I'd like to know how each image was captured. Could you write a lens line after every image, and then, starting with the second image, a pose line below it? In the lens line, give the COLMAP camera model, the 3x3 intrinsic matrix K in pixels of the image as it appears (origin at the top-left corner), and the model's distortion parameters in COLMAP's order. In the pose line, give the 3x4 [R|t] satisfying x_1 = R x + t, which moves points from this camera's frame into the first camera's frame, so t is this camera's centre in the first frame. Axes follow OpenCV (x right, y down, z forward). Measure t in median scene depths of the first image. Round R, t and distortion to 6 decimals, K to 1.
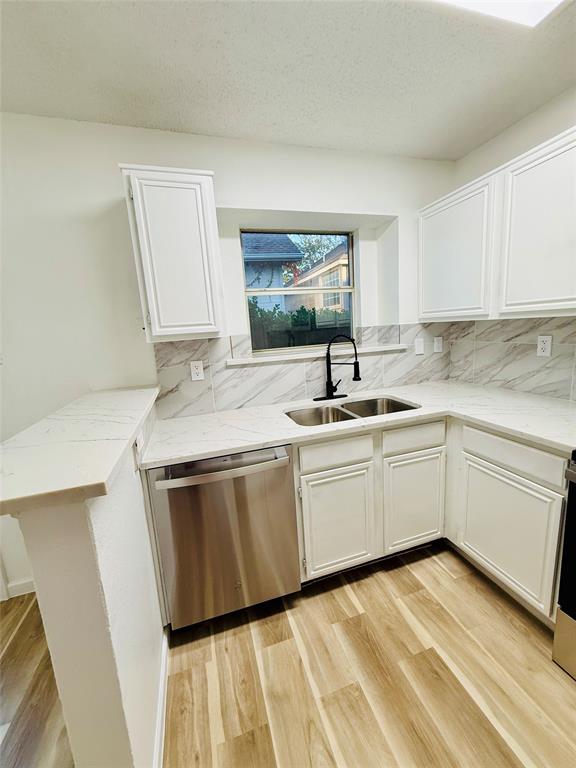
lens RADIAL K [[306.6, 0, 288.0], [0, 306.6, 384.0], [0, 0, 1]] dist [-0.000526, 0.000360]
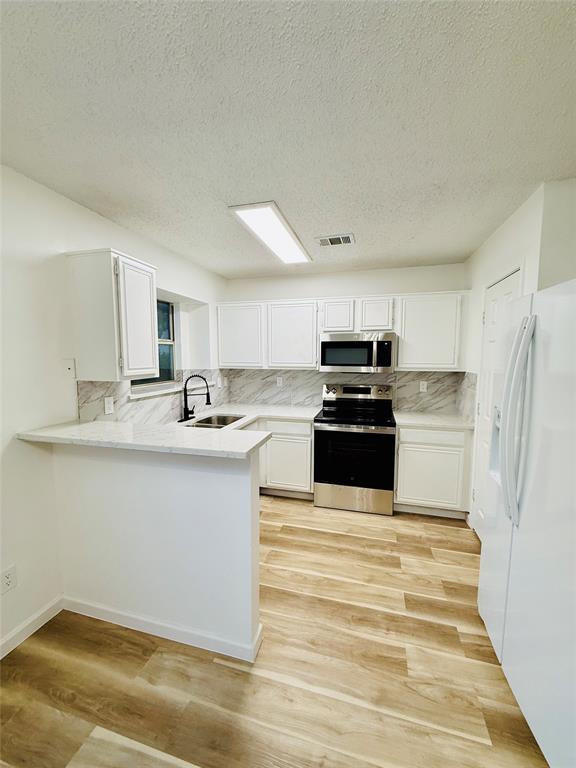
lens RADIAL K [[306.6, 0, 288.0], [0, 306.6, 384.0], [0, 0, 1]] dist [-0.000526, 0.000360]
pose [[0.538513, -0.014154, 0.842498, -0.865648], [0.118024, 0.991269, -0.058786, 0.023641], [-0.834311, 0.131092, 0.535482, -0.187584]]
